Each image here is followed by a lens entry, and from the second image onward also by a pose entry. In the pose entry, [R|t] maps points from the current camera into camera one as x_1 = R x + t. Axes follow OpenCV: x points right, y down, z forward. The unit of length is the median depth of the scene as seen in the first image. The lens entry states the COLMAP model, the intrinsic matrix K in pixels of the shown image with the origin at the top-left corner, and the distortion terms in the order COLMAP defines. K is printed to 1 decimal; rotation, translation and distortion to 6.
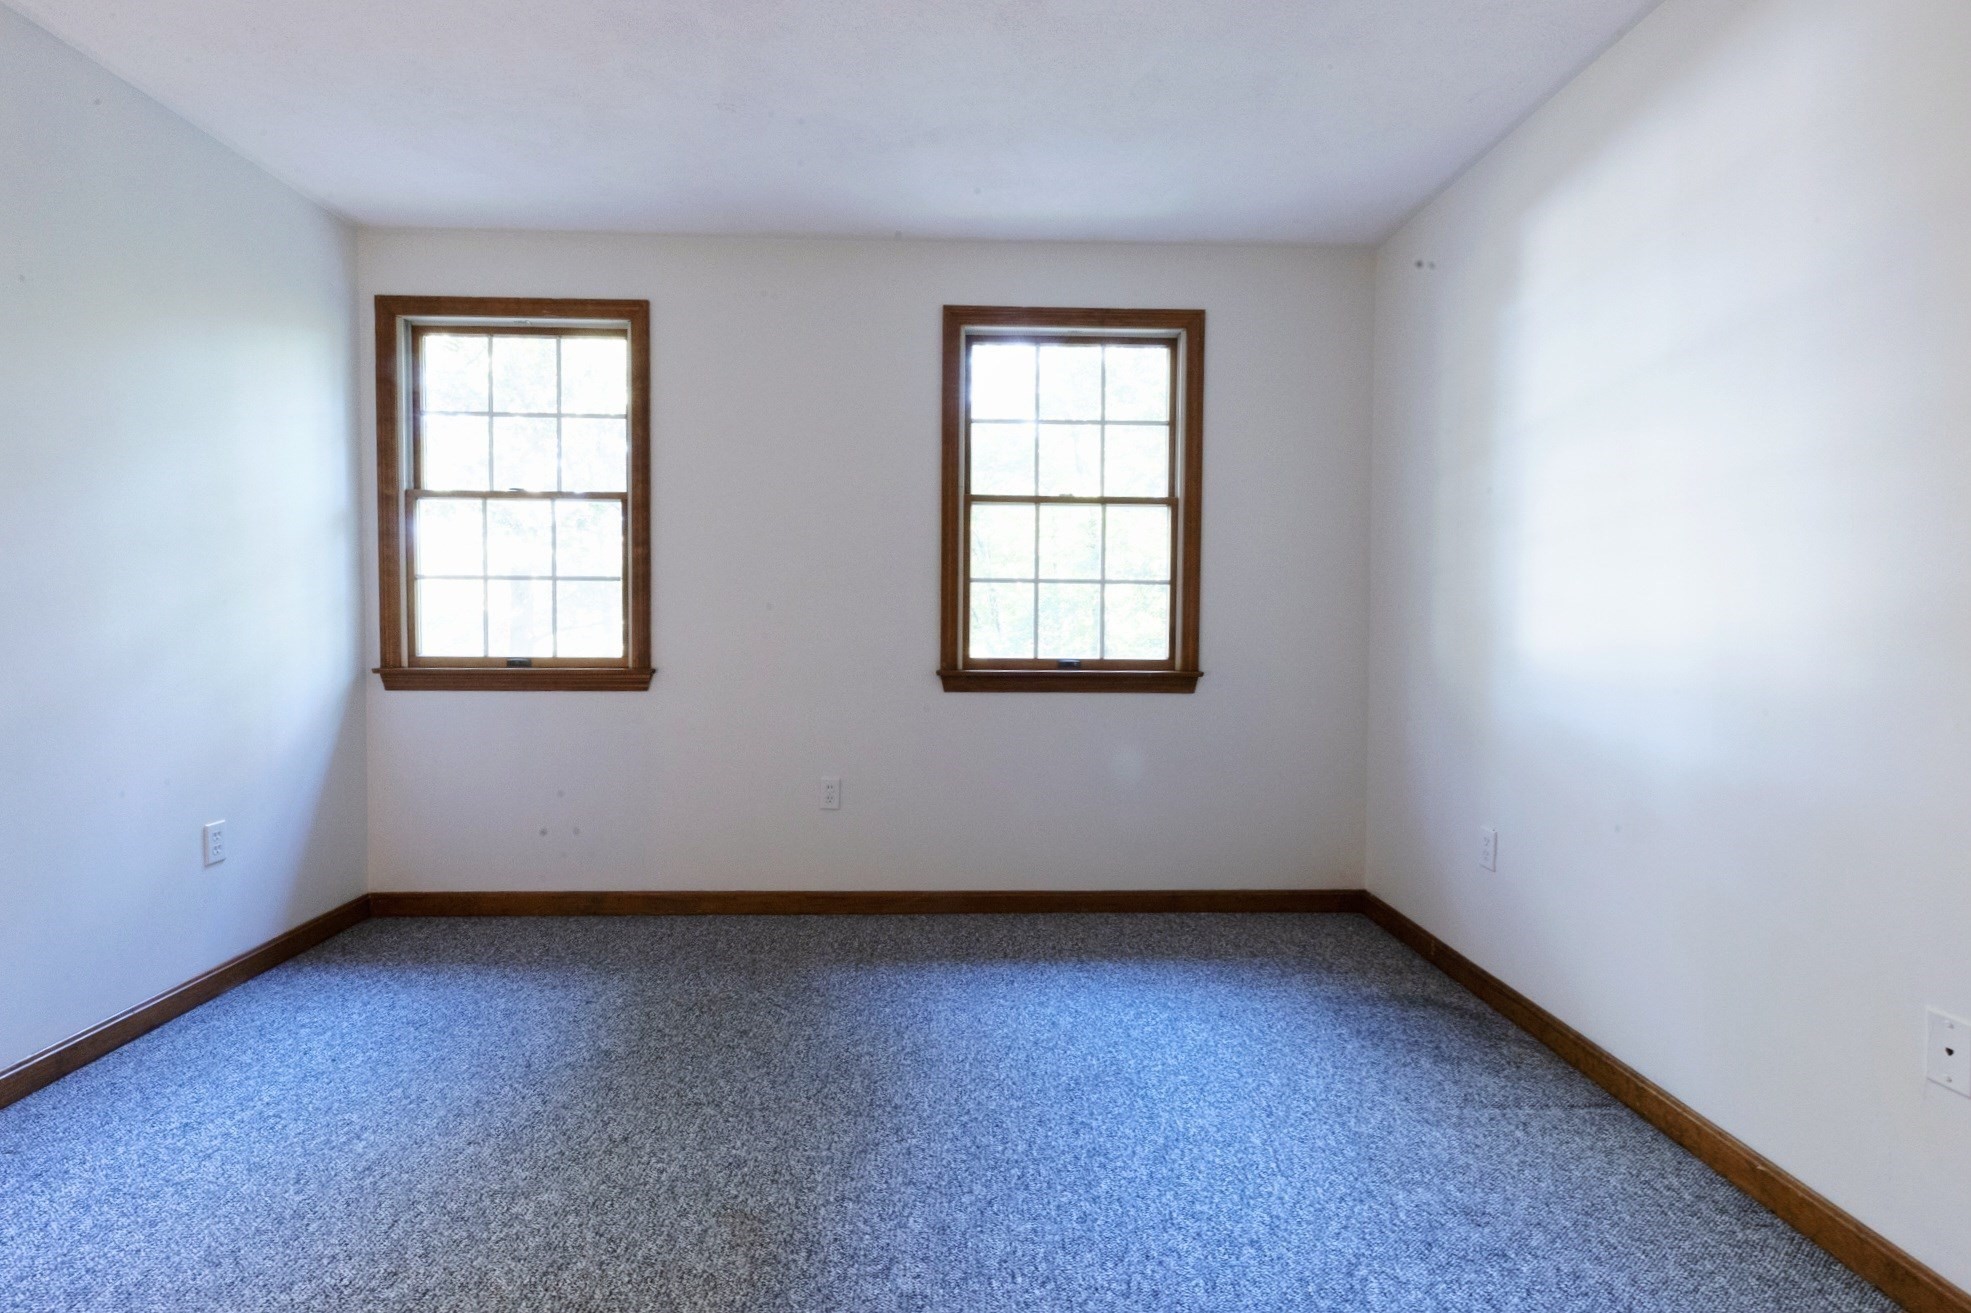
lens RADIAL K [[891.4, 0, 985.5], [0, 891.4, 656.5], [0, 0, 1]] dist [0.002151, 0.000243]
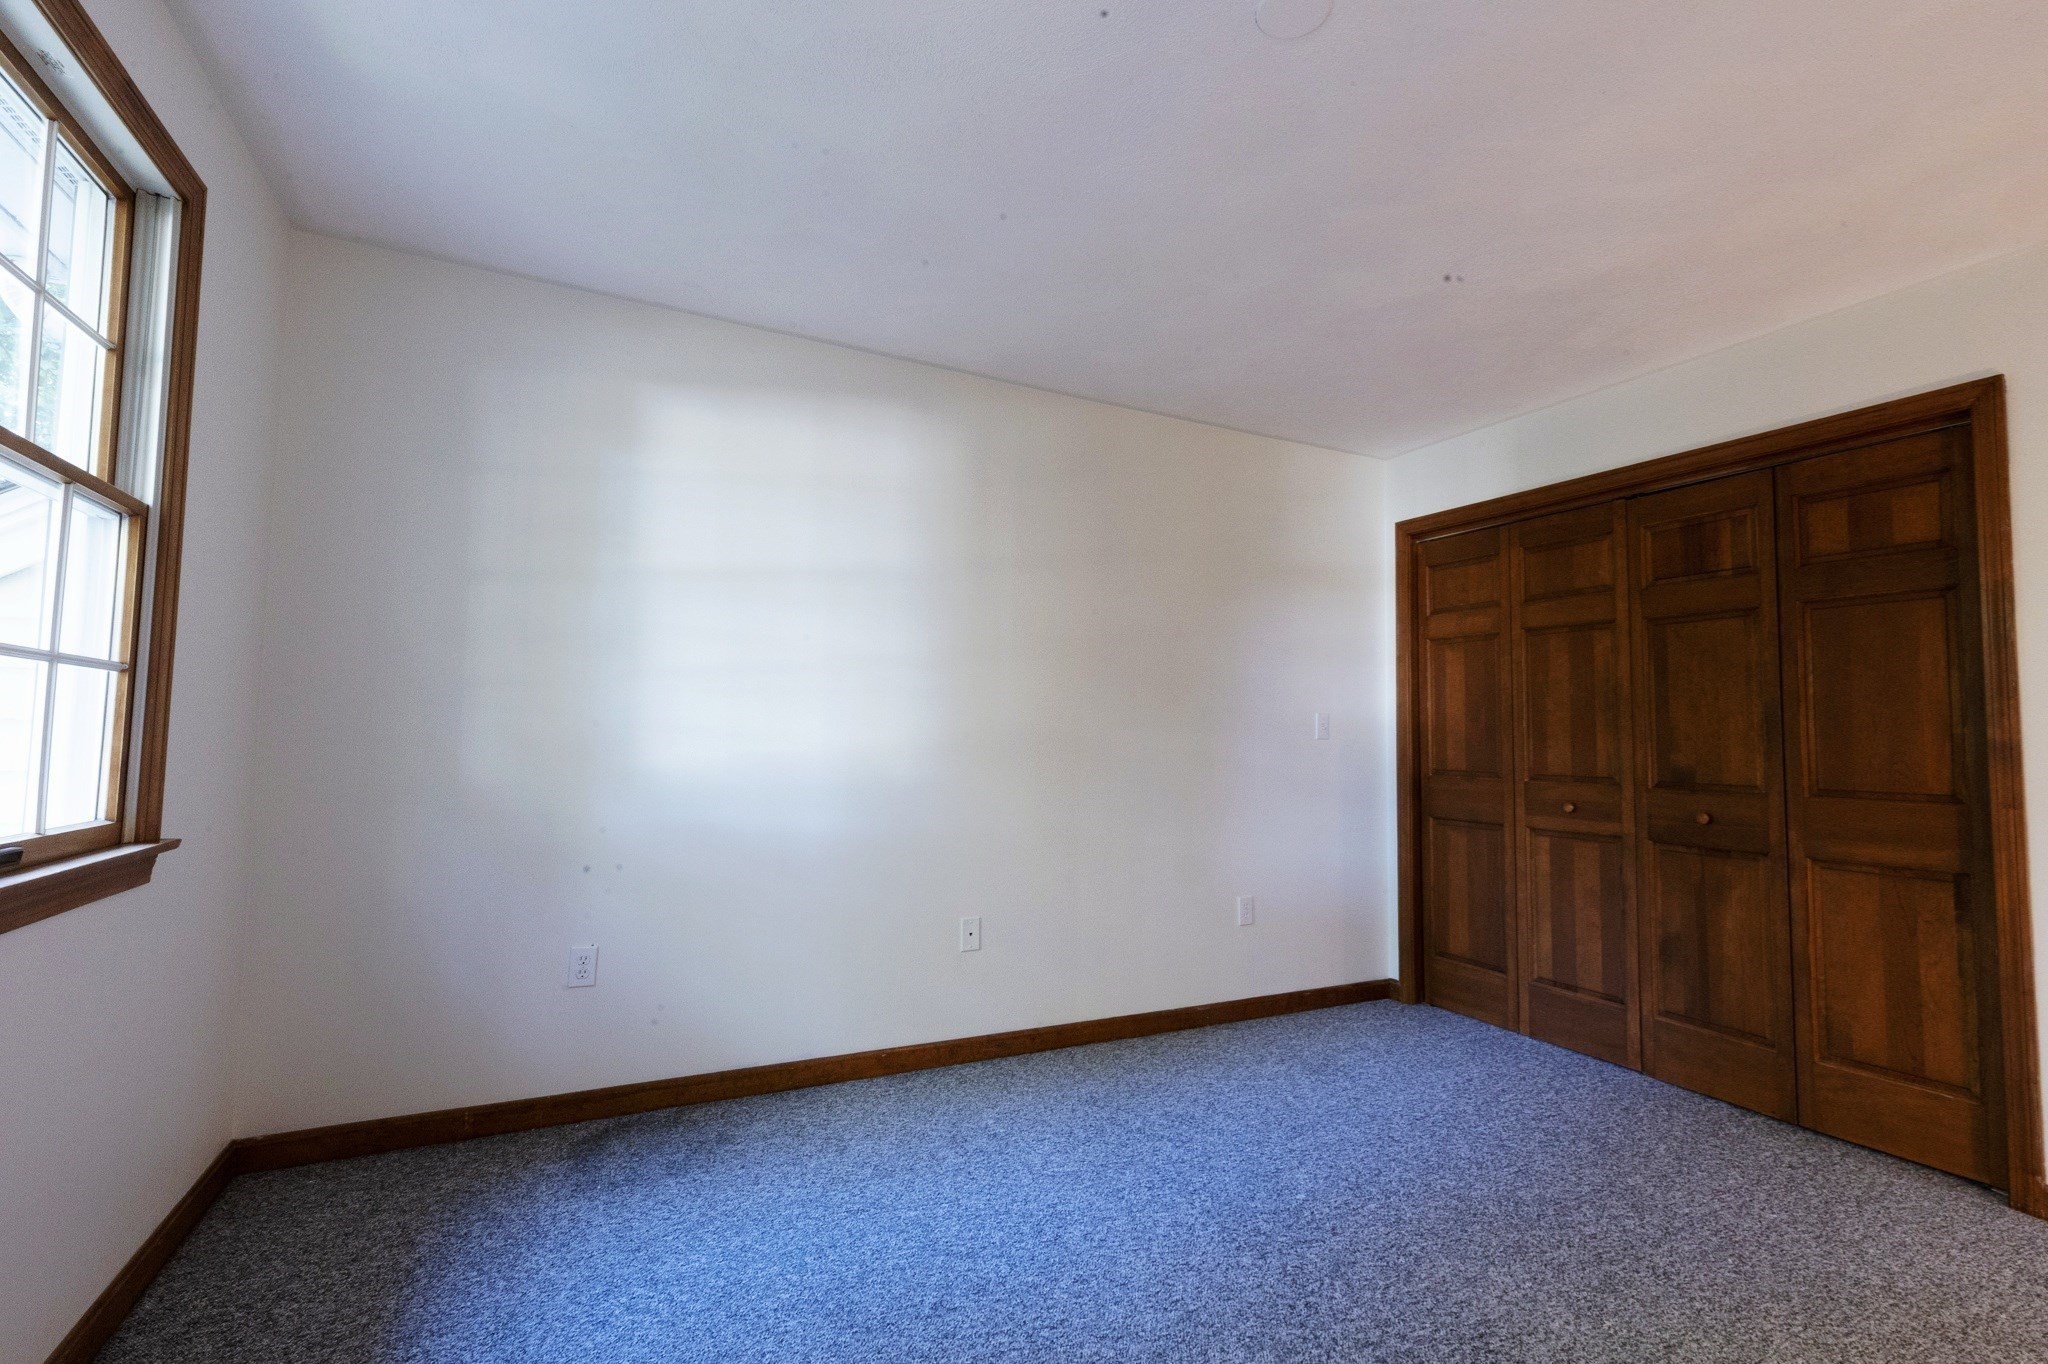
lens RADIAL K [[926.3, 0, 1024.0], [0, 926.3, 682.0], [0, 0, 1]] dist [0.002151, 0.000243]
pose [[-0.406103, 0.039283, 0.912983, -0.666356], [0.019607, 0.999220, -0.034272, -0.066275], [-0.913617, 0.003983, -0.406556, 1.057495]]
